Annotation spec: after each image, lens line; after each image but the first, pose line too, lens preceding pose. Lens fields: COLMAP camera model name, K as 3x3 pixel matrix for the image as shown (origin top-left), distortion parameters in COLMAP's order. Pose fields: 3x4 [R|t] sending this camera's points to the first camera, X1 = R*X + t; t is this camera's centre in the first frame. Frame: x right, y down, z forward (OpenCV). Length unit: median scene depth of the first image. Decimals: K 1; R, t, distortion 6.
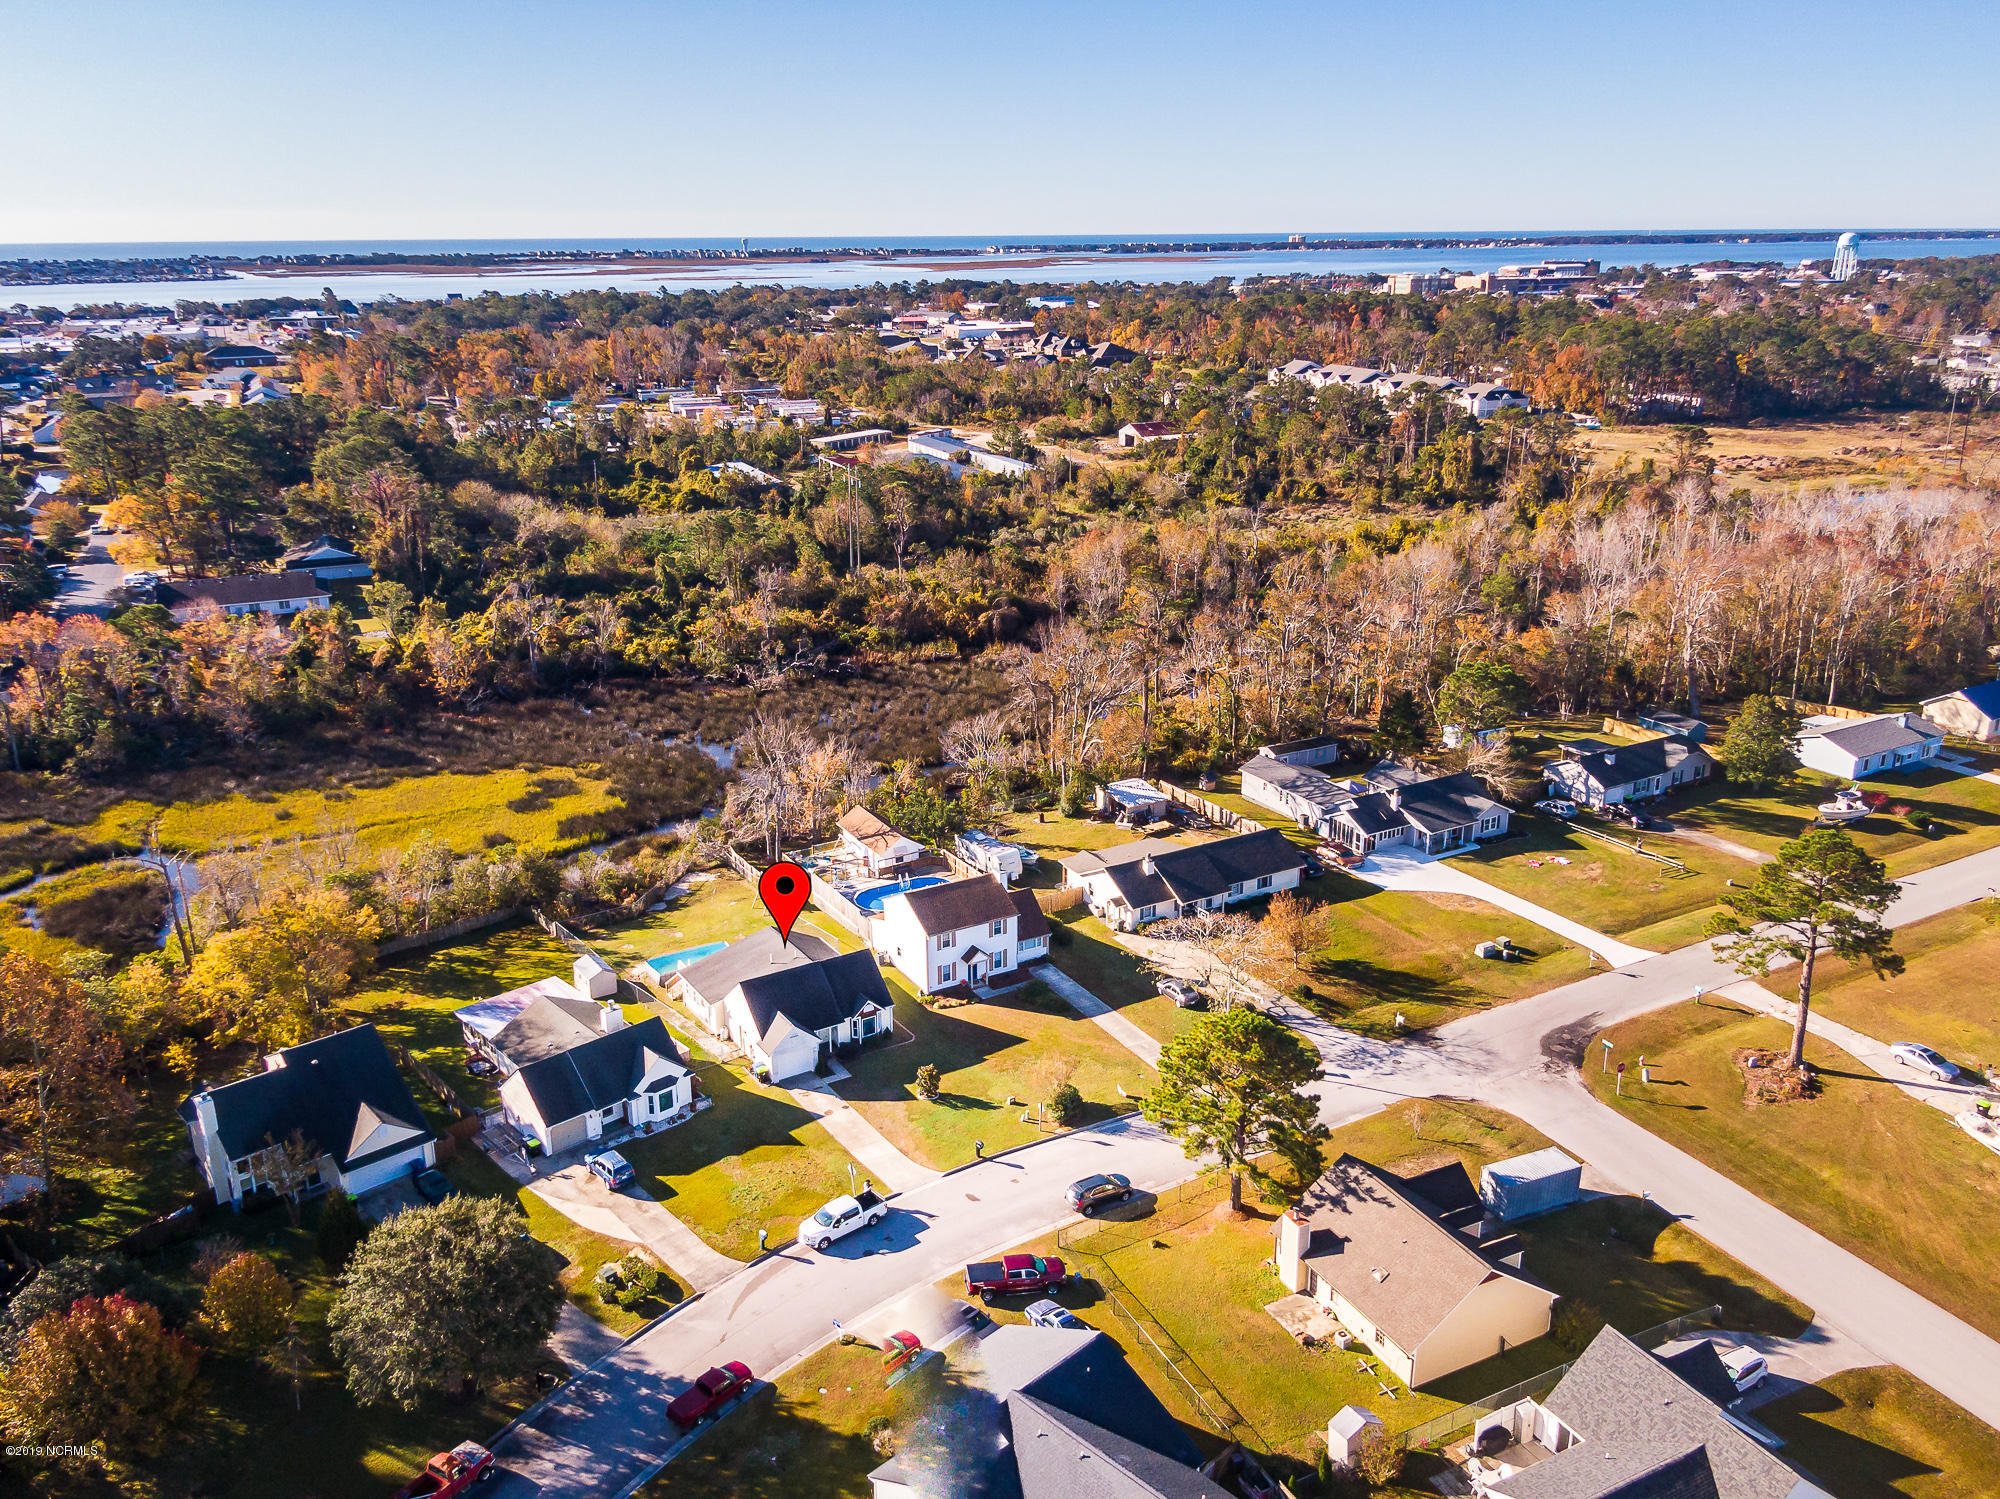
lens RADIAL K [[1505.8, 0, 907.8], [0, 1505.8, 747.1], [0, 0, 1]] dist [0.040412, -0.078505]
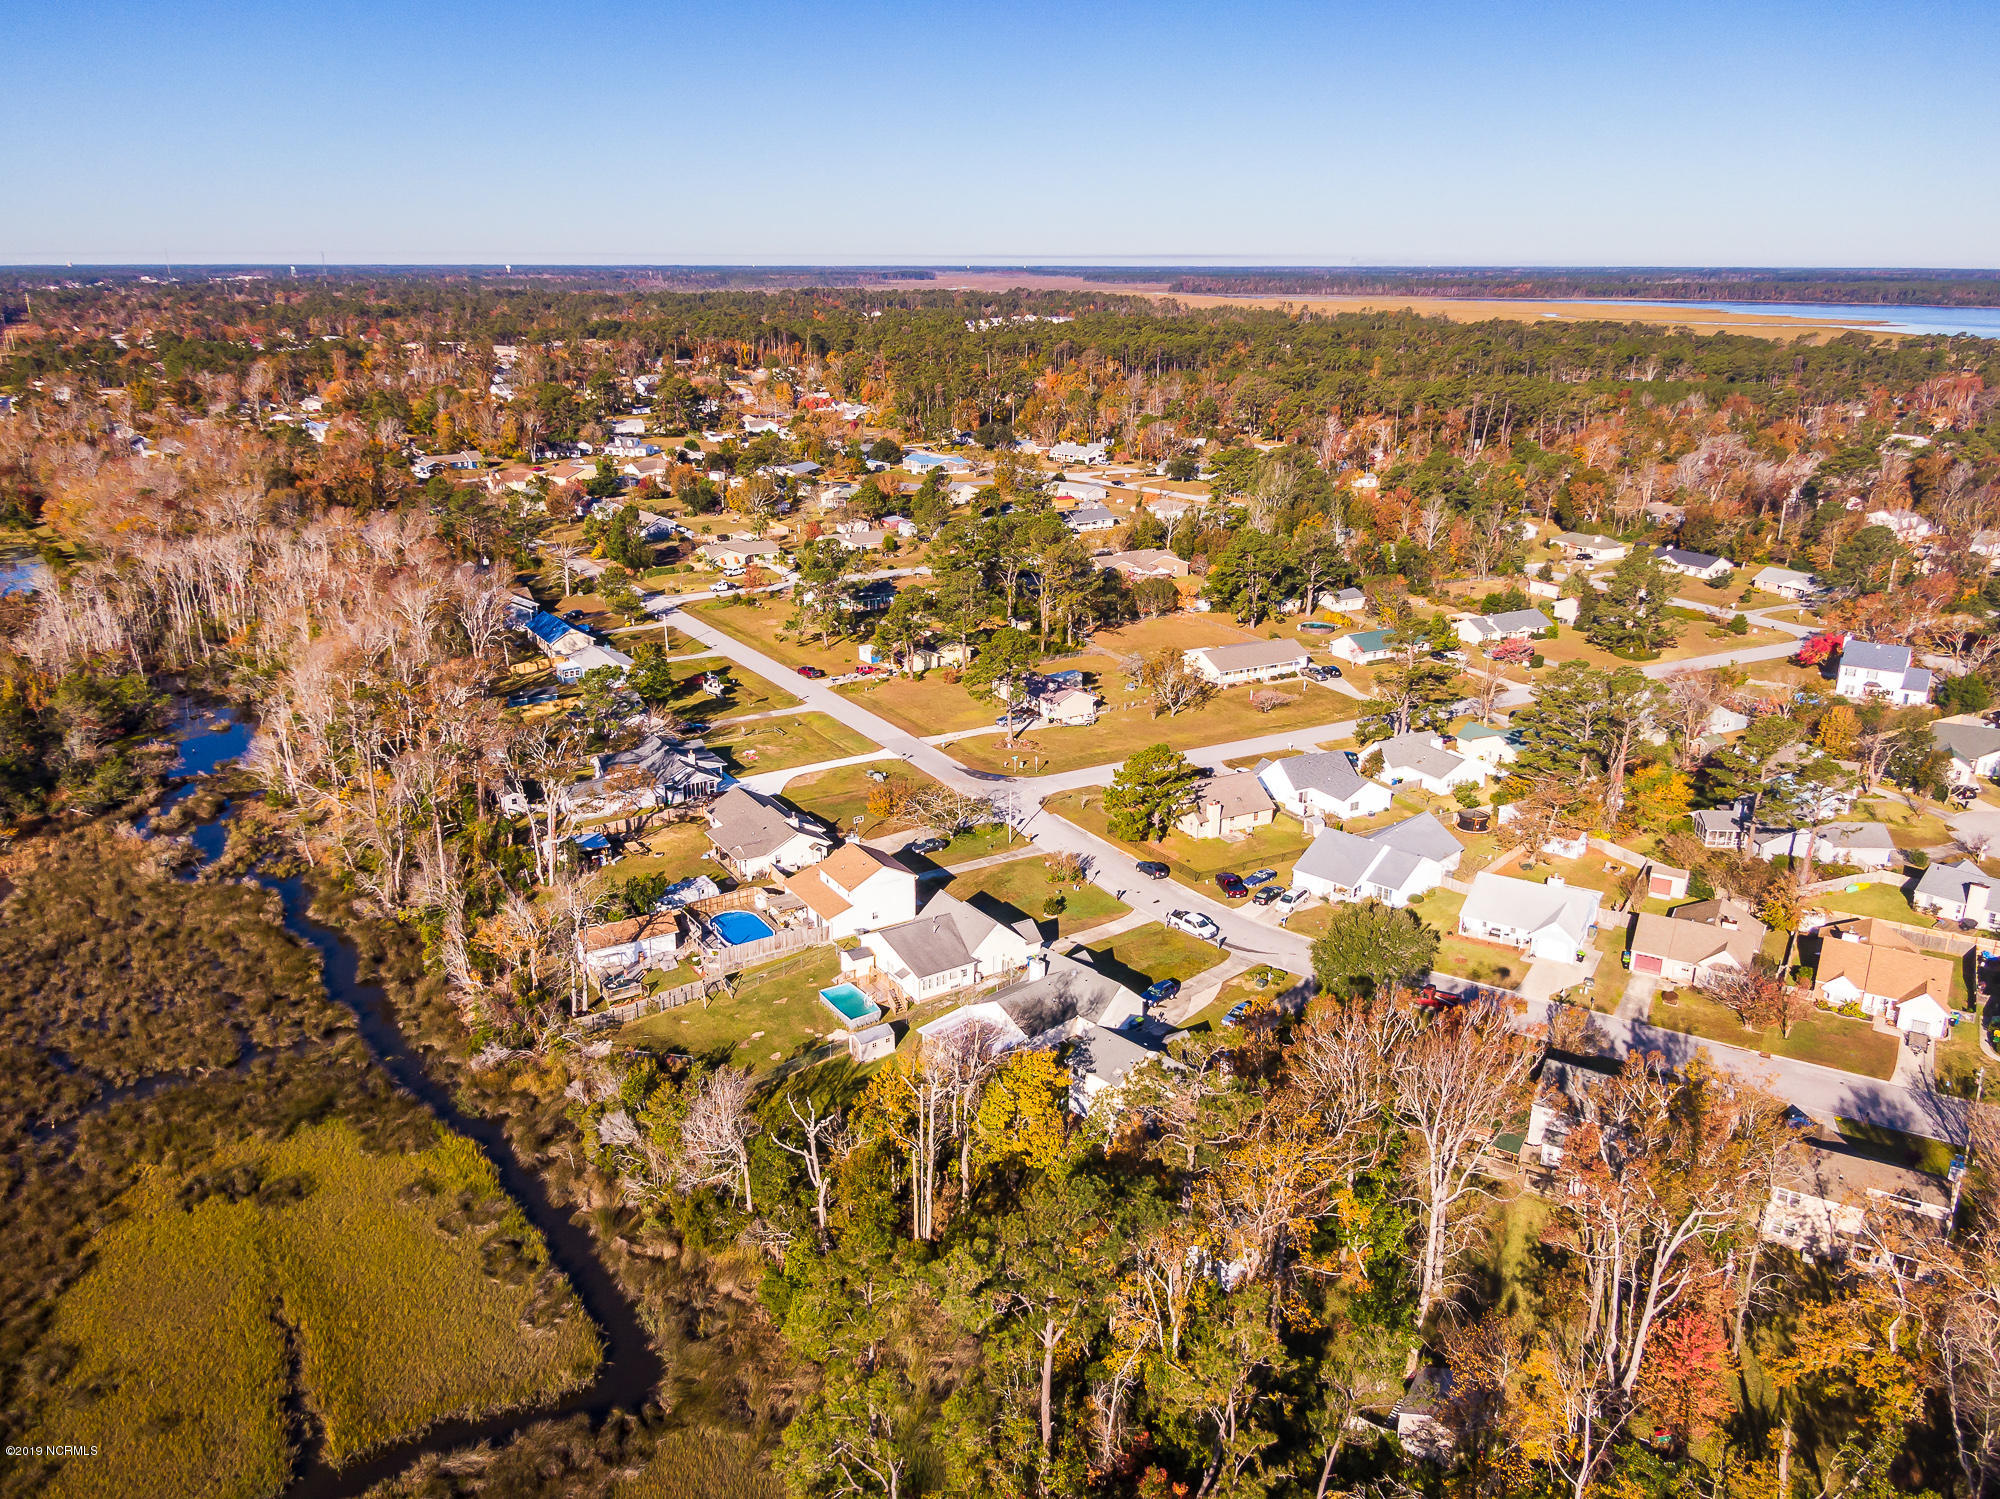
lens RADIAL K [[1510.7, 0, 959.8], [0, 1510.7, 850.8], [0, 0, 1]] dist [0.050154, -0.057451]
pose [[-0.037399, -0.356620, 0.933501, -1.247128], [0.324231, 0.879286, 0.348898, -0.360471], [-0.945238, 0.315719, 0.082743, 0.801562]]
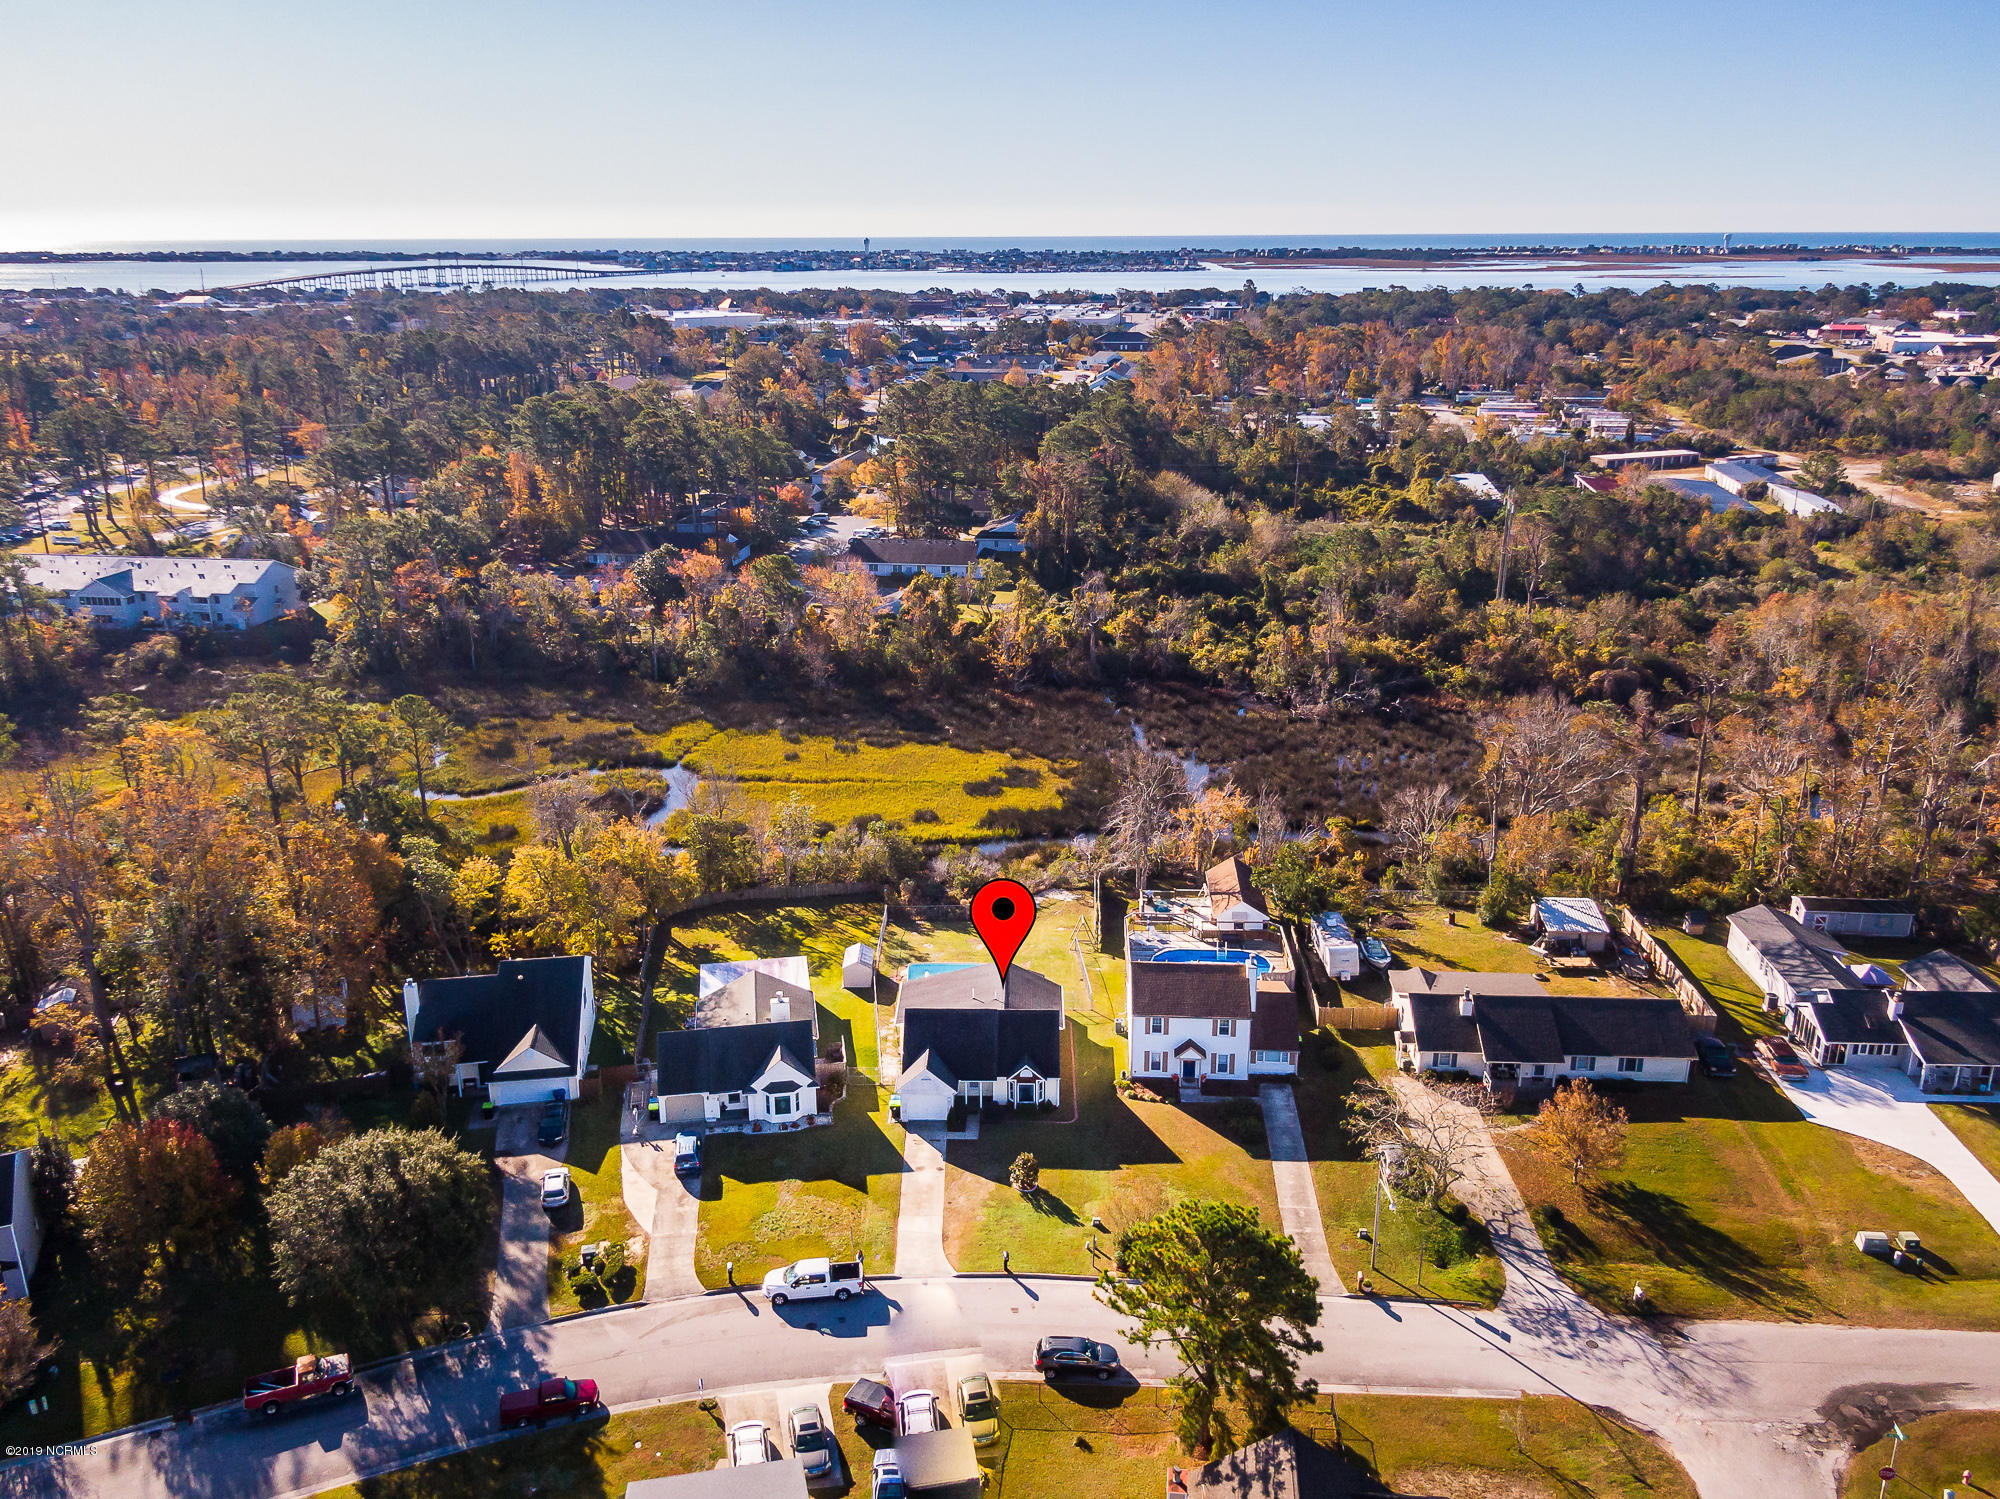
lens RADIAL K [[1481.4, 0, 963.8], [0, 1481.4, 700.9], [0, 0, 1]] dist [0.027320, -0.032747]
pose [[0.851658, 0.160692, -0.498855, 0.326786], [-0.170558, 0.985002, 0.026110, -0.063518], [0.495569, 0.062846, 0.866292, 0.160152]]
